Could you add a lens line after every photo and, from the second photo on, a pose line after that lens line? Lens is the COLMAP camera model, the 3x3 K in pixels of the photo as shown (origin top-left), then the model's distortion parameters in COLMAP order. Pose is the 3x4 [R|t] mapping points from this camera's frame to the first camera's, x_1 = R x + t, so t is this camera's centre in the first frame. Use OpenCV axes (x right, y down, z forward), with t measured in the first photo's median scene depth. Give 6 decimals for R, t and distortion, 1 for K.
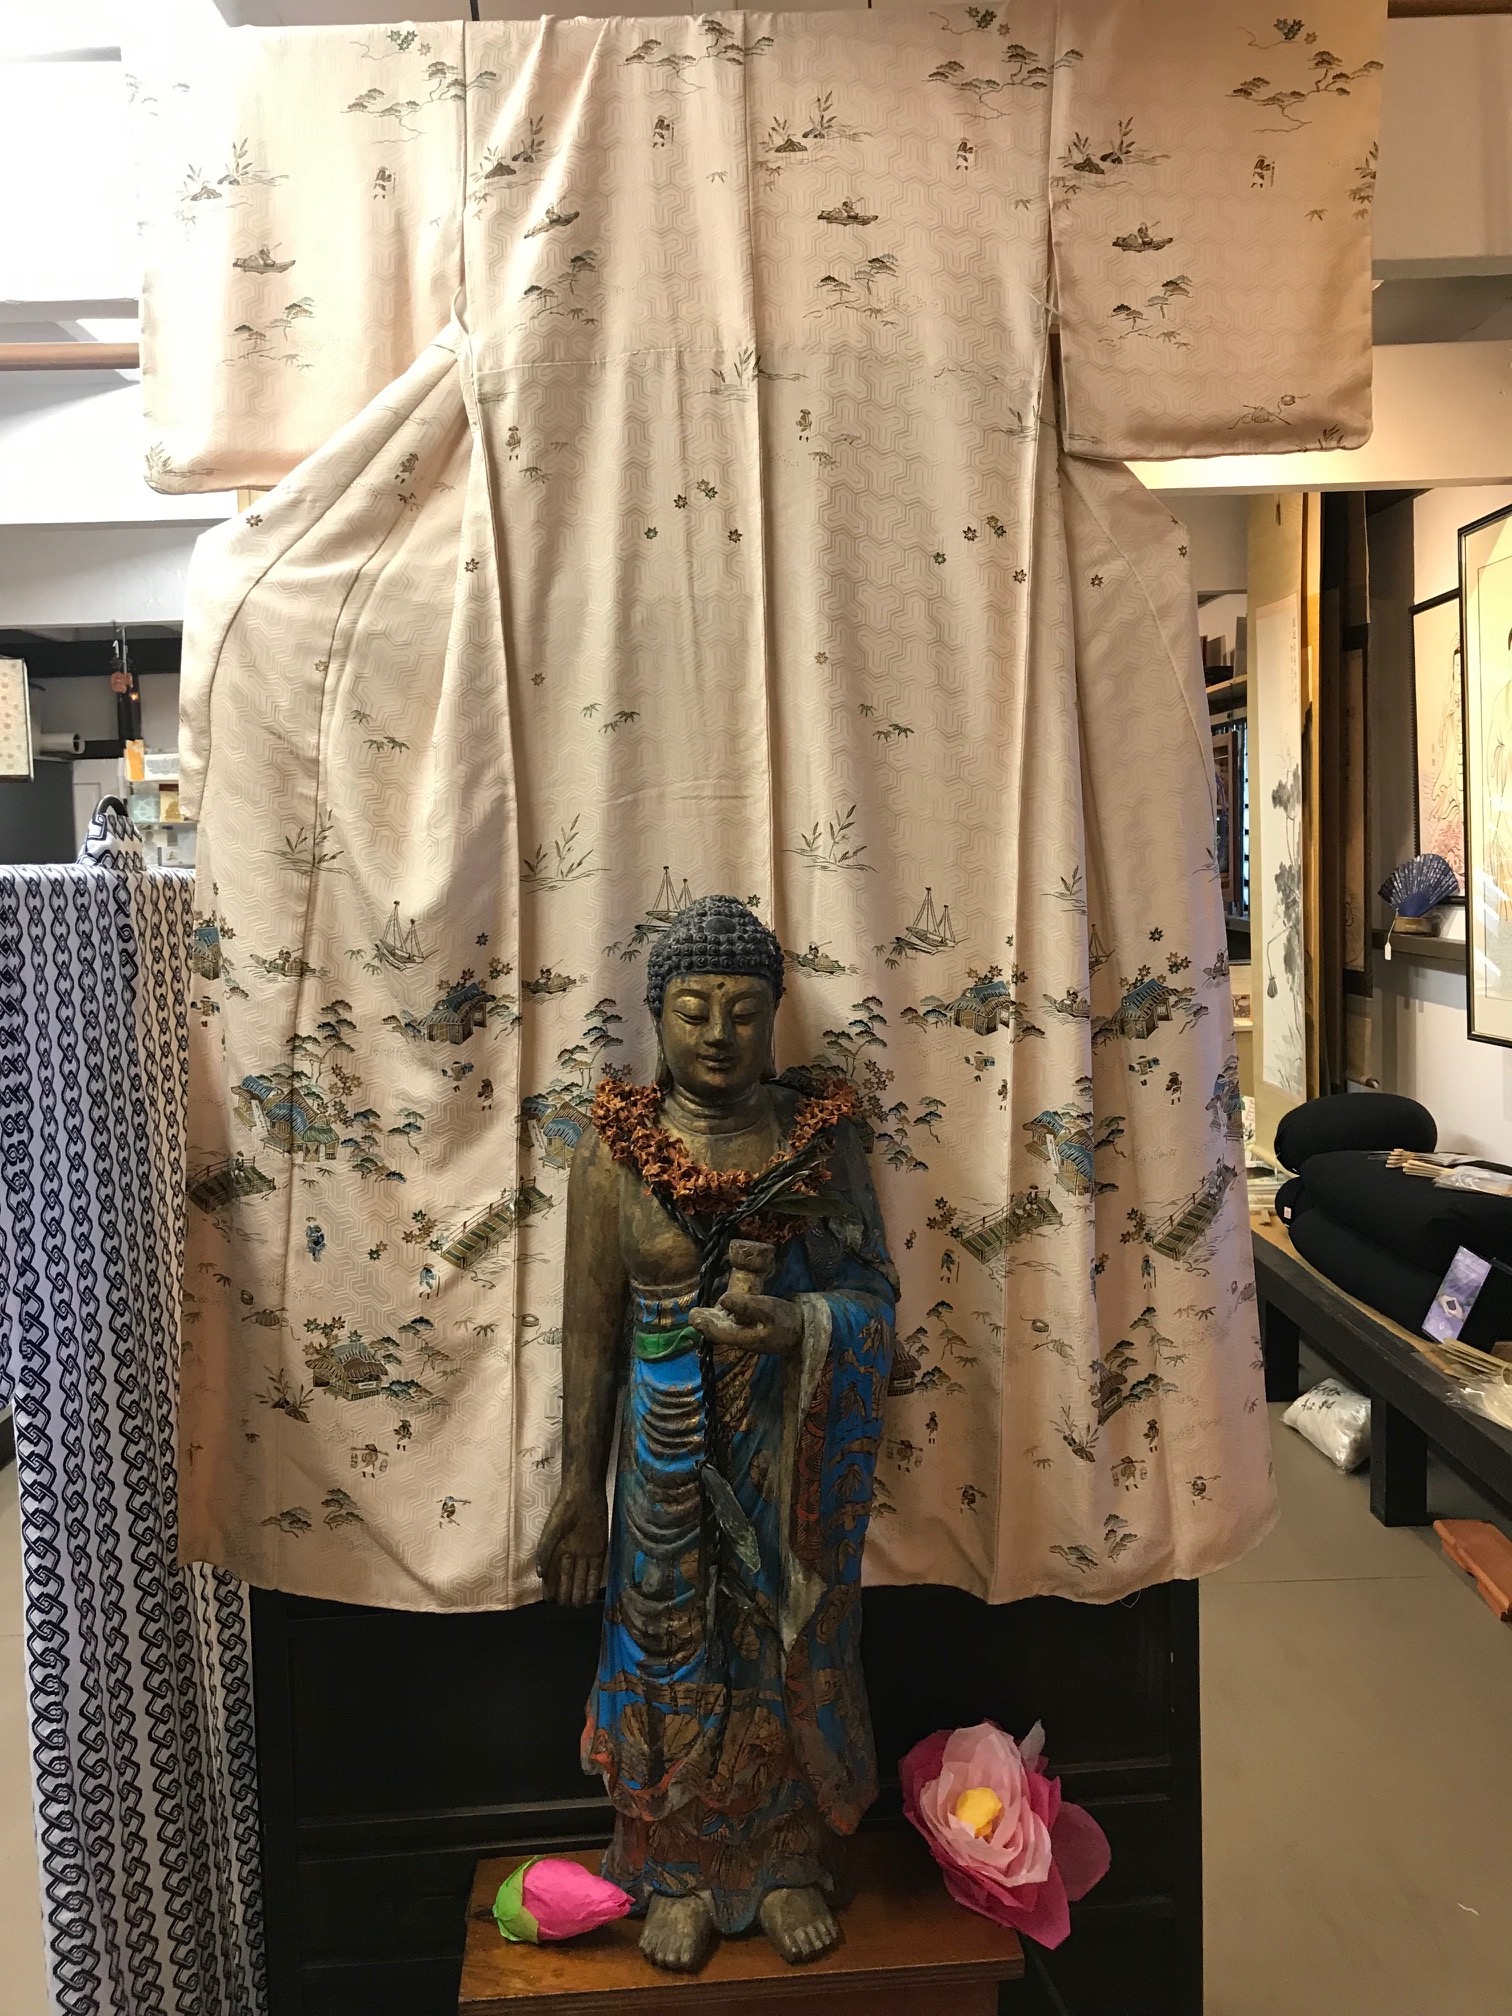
lens RADIAL K [[1675.8, 0, 756.0], [0, 1675.8, 1008.0], [0, 0, 1]] dist [0.008910, -0.001555]
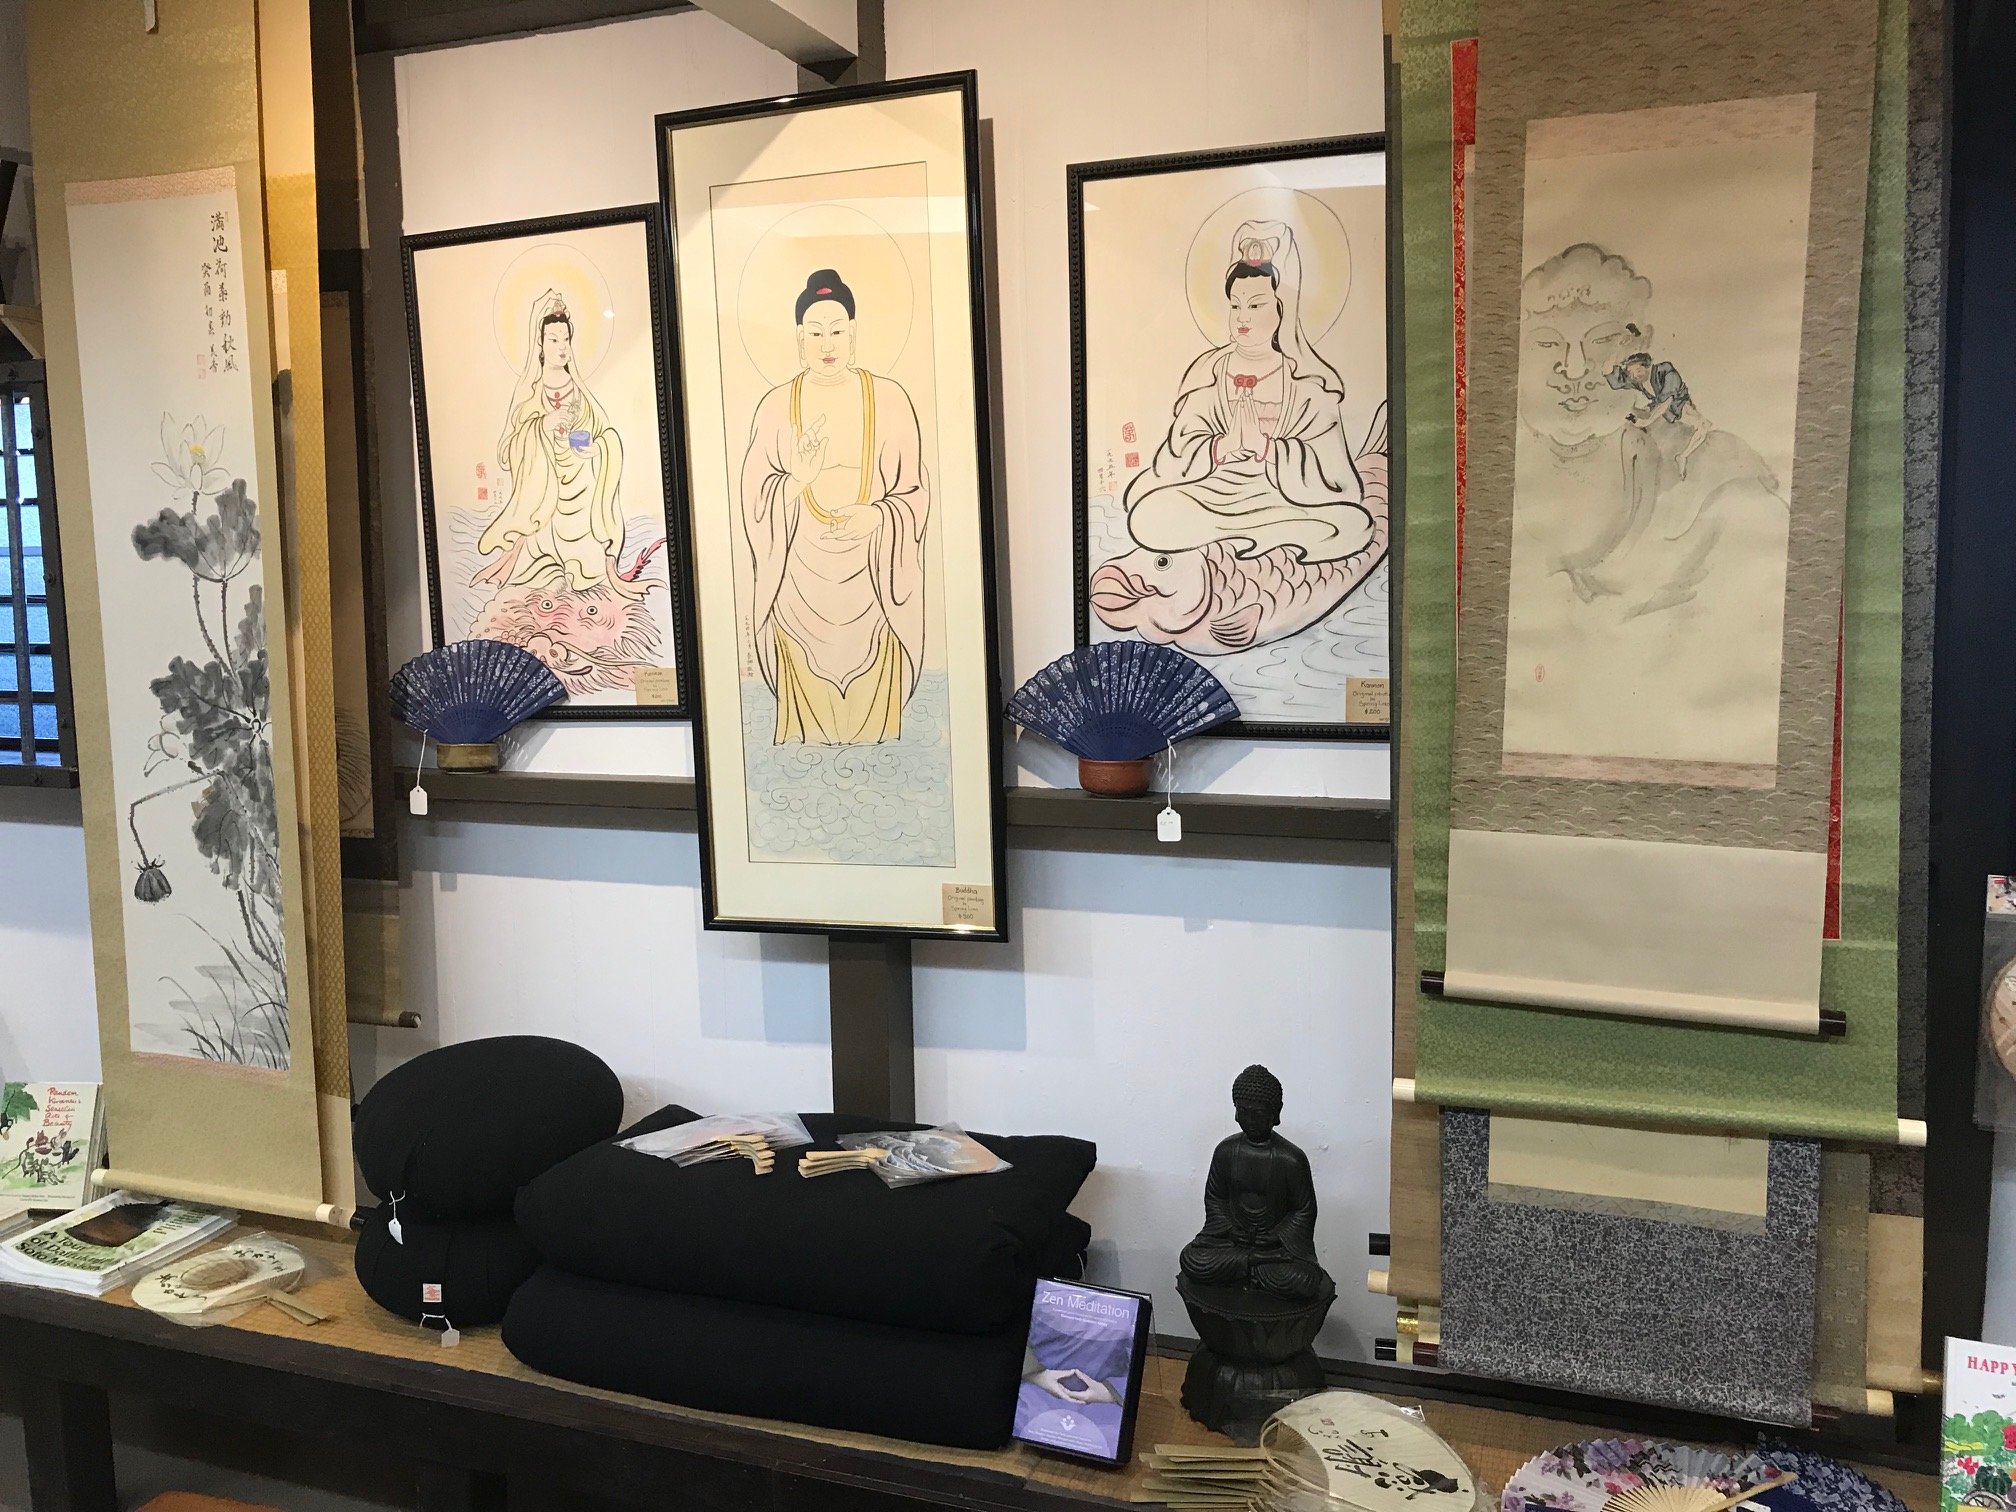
lens RADIAL K [[1675.8, 0, 993.8], [0, 1675.8, 754.3], [0, 0, 1]] dist [0.008910, -0.001555]
pose [[0.386927, -0.067312, 0.919650, -0.100448], [0.092719, 0.995118, 0.033826, -0.052145], [-0.917437, 0.072181, 0.391278, 0.573448]]
